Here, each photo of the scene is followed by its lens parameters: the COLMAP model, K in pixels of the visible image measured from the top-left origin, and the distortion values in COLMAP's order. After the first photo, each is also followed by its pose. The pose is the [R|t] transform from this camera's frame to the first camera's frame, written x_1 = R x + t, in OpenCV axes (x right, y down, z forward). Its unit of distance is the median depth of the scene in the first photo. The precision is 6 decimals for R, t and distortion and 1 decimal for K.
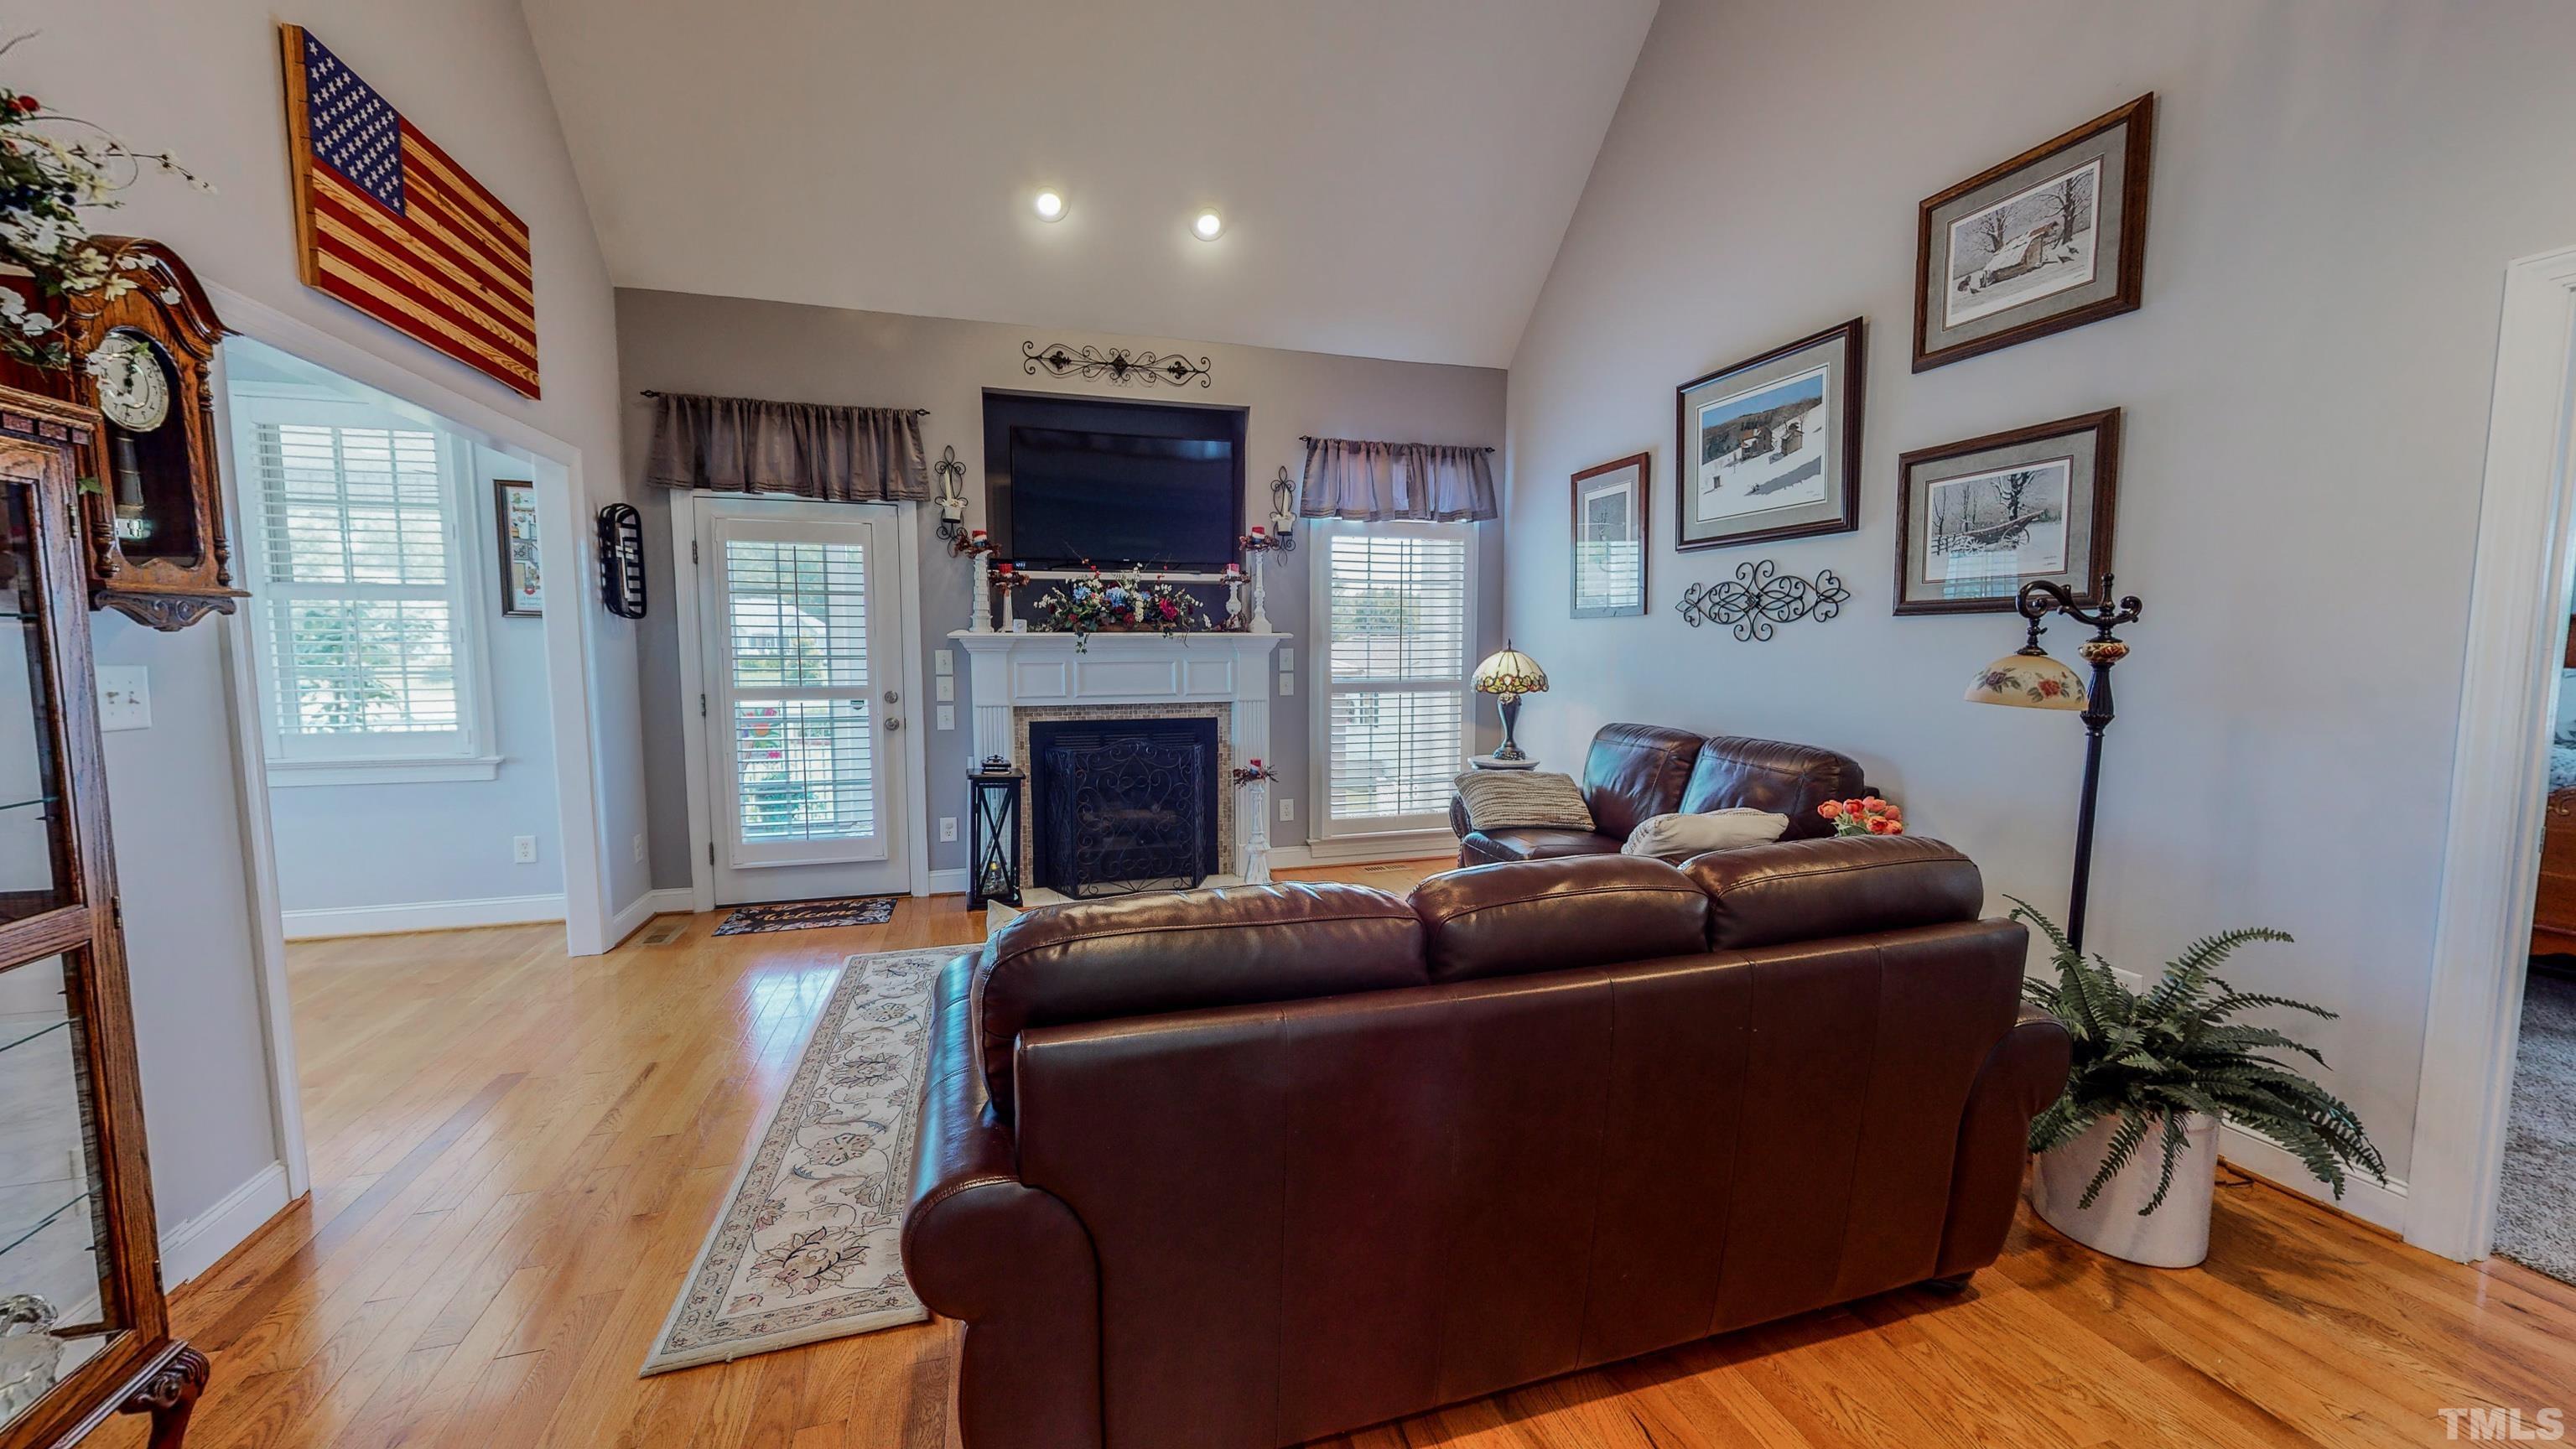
lens RADIAL K [[945.2, 0, 1284.8], [0, 945.2, 728.8], [0, 0, 1]] dist [-0.000411, 0.000051]
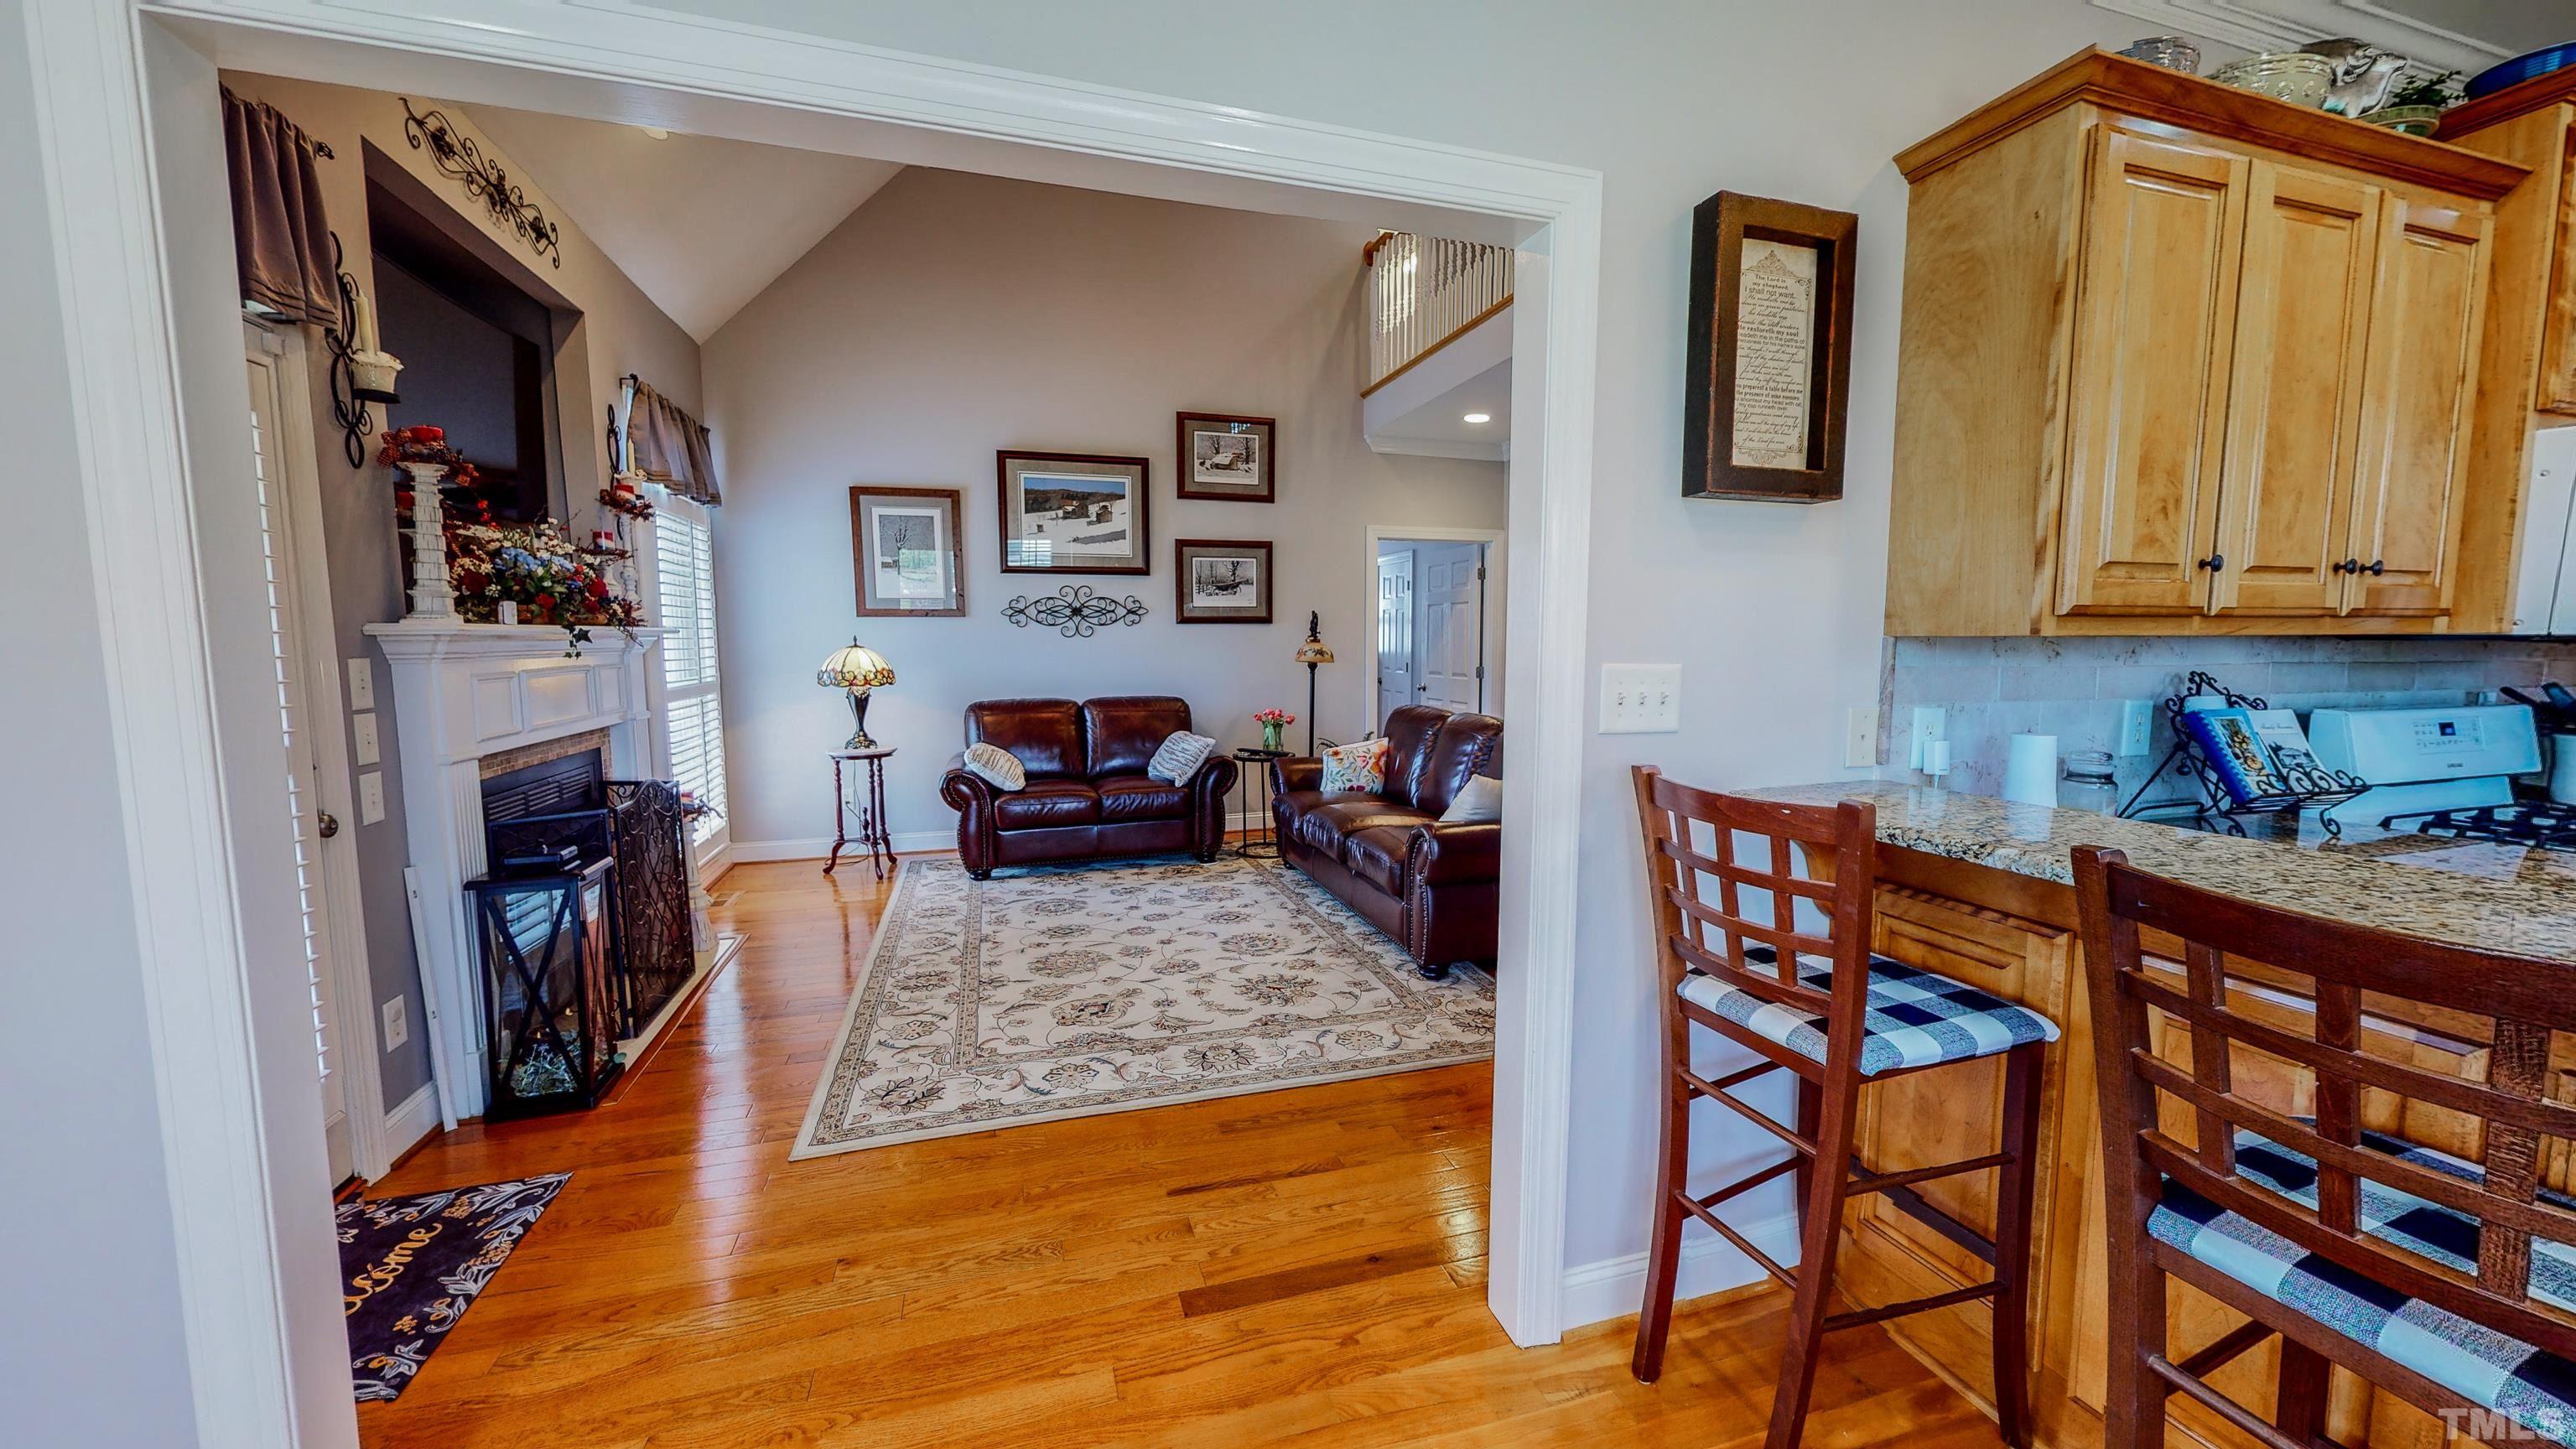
lens RADIAL K [[945.2, 0, 1288.9], [0, 945.2, 727.7], [0, 0, 1]] dist [-0.000411, 0.000051]
pose [[-0.010766, -0.097038, 0.995222, -0.967559], [0.094094, 0.990766, 0.097621, -0.057949], [-0.995505, 0.094696, -0.001536, 0.606125]]
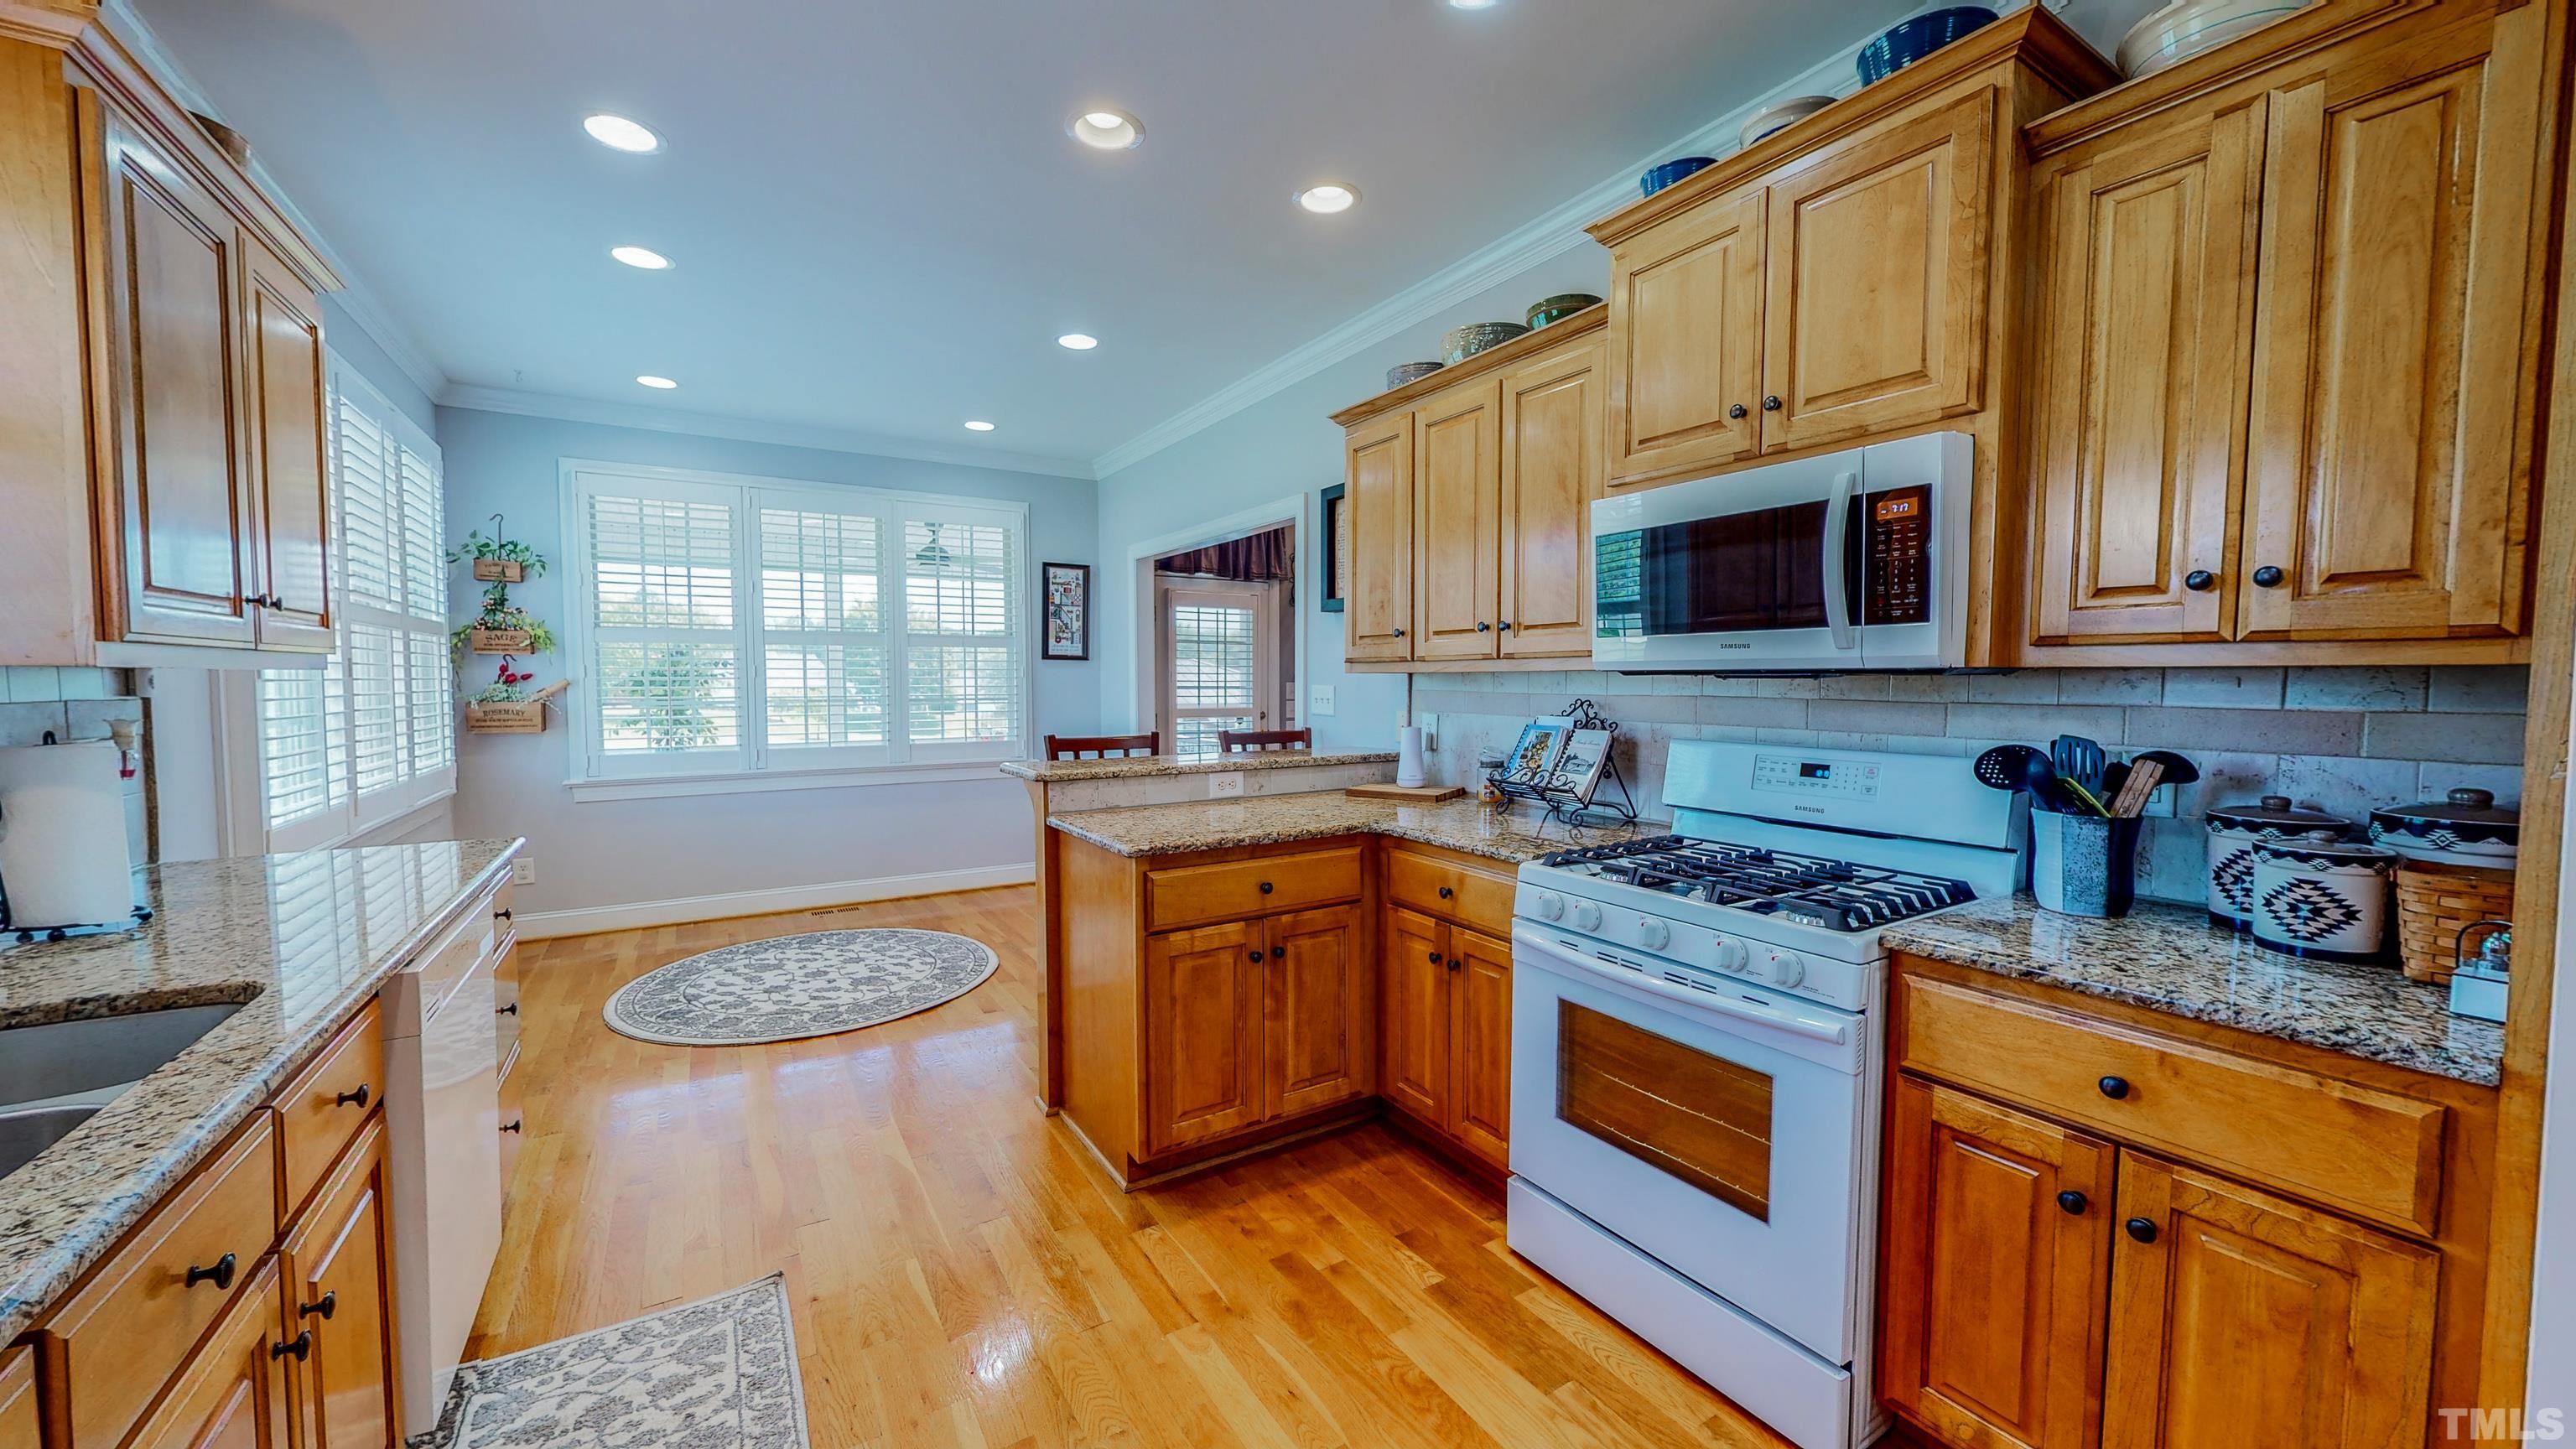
lens RADIAL K [[945.2, 0, 1289.2], [0, 945.2, 727.6], [0, 0, 1]] dist [-0.000411, 0.000051]
pose [[0.966663, -0.015713, 0.255568, -0.837011], [0.025905, 0.998996, -0.036559, 0.043250], [-0.254737, 0.041961, 0.966100, -0.440134]]
